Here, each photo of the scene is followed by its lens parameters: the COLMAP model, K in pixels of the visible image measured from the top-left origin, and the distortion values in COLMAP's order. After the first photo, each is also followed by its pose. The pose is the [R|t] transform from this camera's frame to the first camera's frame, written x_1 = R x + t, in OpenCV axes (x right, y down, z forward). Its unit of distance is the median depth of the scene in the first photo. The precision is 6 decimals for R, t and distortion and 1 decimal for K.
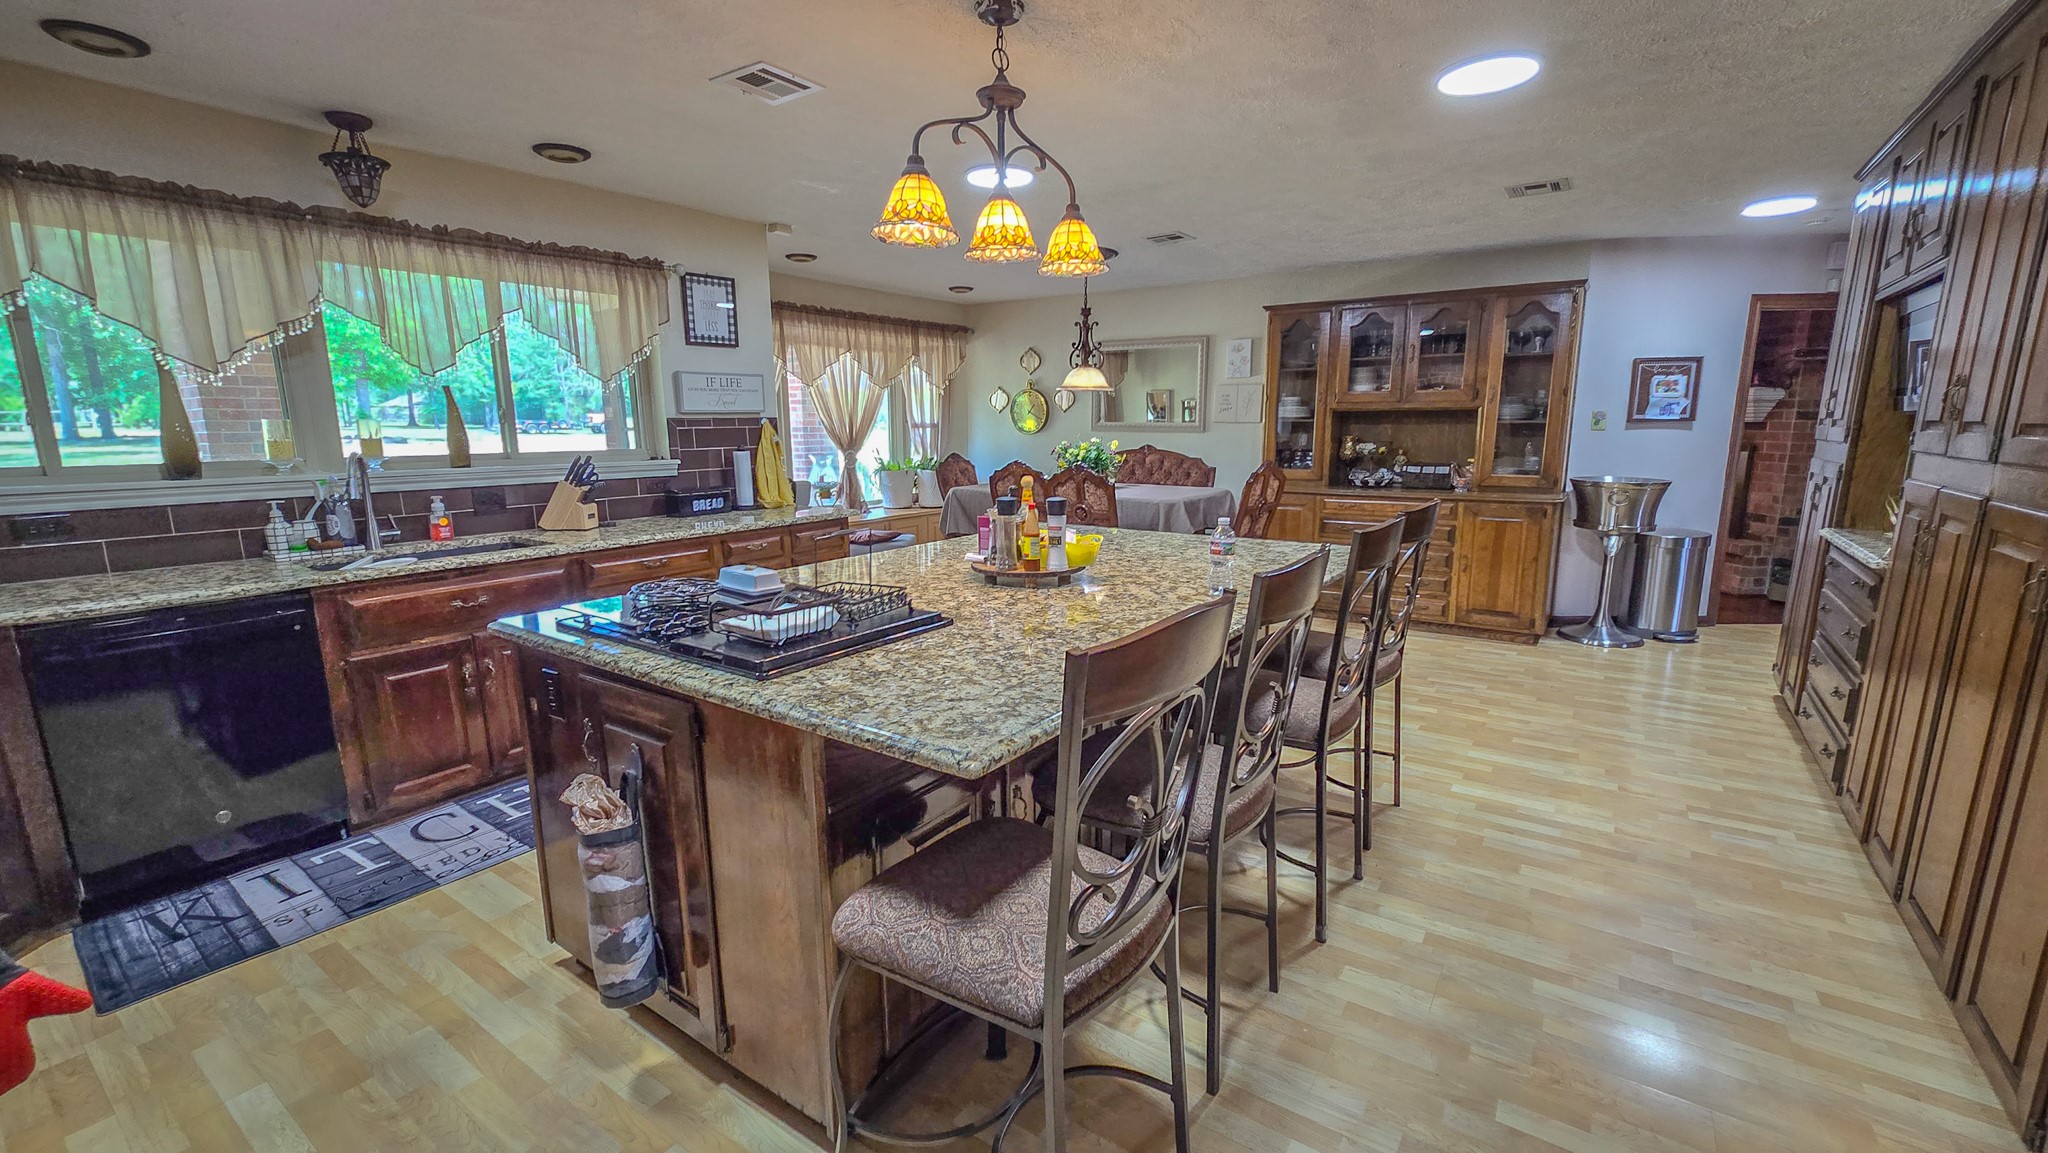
lens RADIAL K [[834.2, 0, 1024.0], [0, 834.2, 576.5], [0, 0, 1]] dist [0.026363, 0.000011]
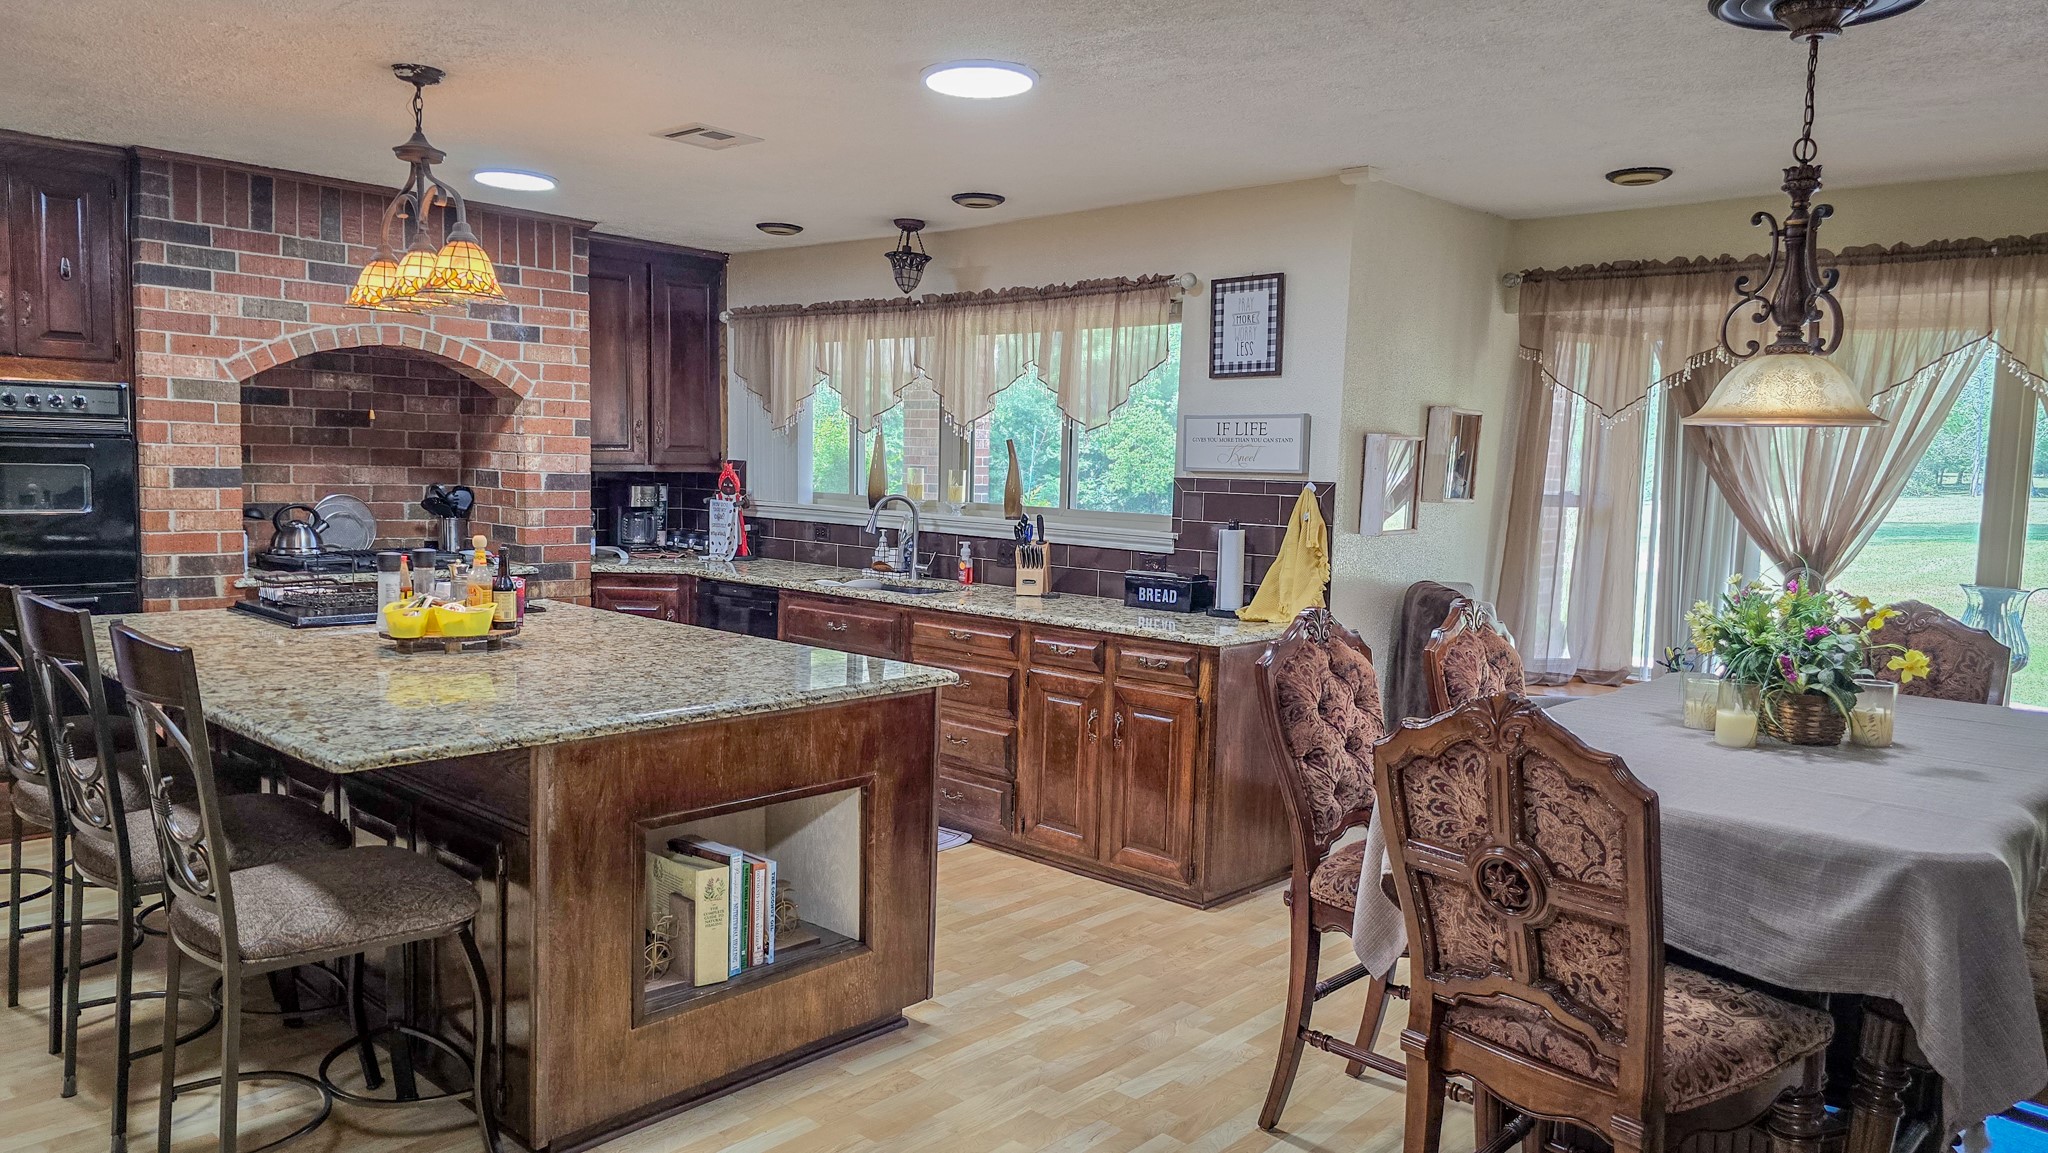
lens RADIAL K [[1461.5, 0, 1024.0], [0, 1461.5, 576.5], [0, 0, 1]] dist [0.076145, -0.000922]
pose [[-0.132892, 0.076059, -0.988208, 0.869635], [-0.223521, 0.969065, 0.104645, -0.207305], [0.965597, 0.234792, -0.111780, 1.025311]]
